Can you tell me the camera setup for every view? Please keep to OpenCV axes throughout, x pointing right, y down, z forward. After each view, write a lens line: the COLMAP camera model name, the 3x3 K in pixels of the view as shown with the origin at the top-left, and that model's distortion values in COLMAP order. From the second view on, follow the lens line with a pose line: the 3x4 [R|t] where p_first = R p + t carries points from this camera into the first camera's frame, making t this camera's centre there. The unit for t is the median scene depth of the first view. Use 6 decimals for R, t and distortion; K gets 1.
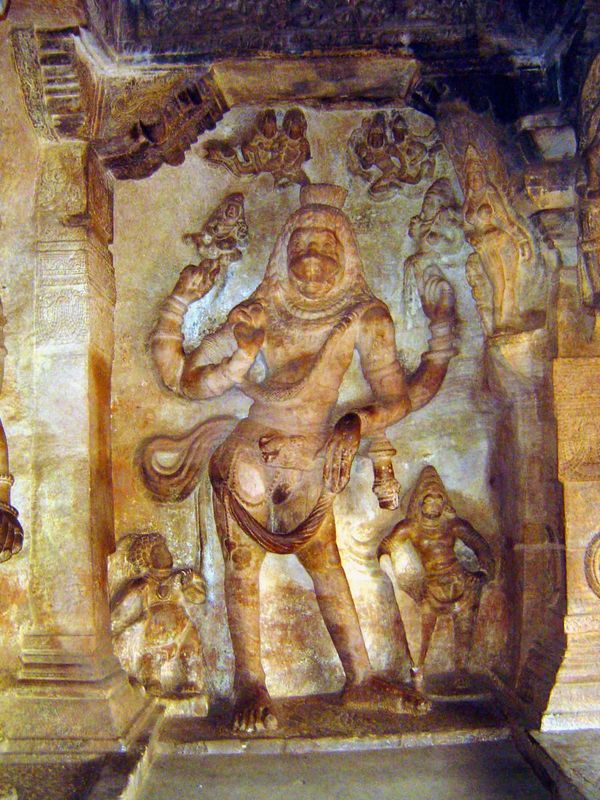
lens RADIAL K [[912.1, 0, 299.4], [0, 912.1, 397.9], [0, 0, 1]] dist [-0.133436, 0.000000]
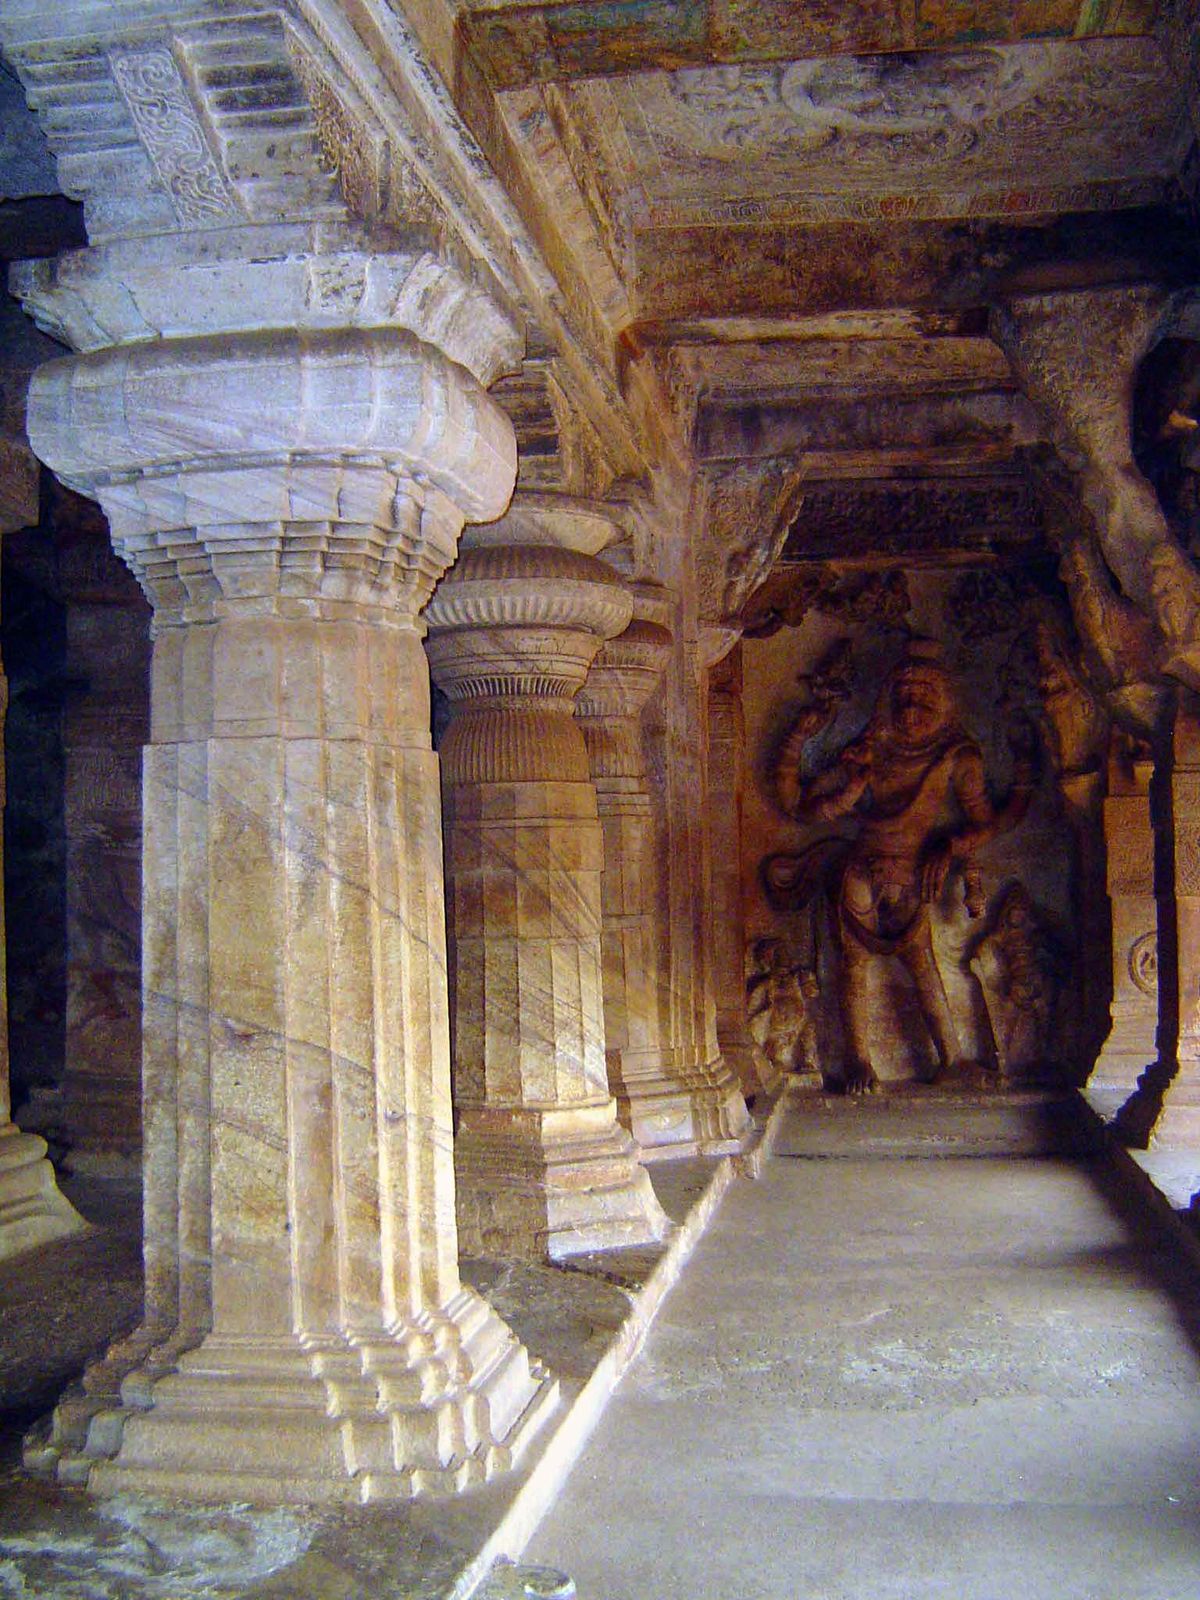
lens RADIAL K [[1824.2, 0, 601.5], [0, 1824.2, 801.7], [0, 0, 1]] dist [-0.133436, 0.000000]
pose [[0.985690, 0.001554, -0.168563, 0.014264], [0.003959, 0.999468, 0.032364, -0.106016], [0.168524, -0.032568, 0.985159, -1.383678]]
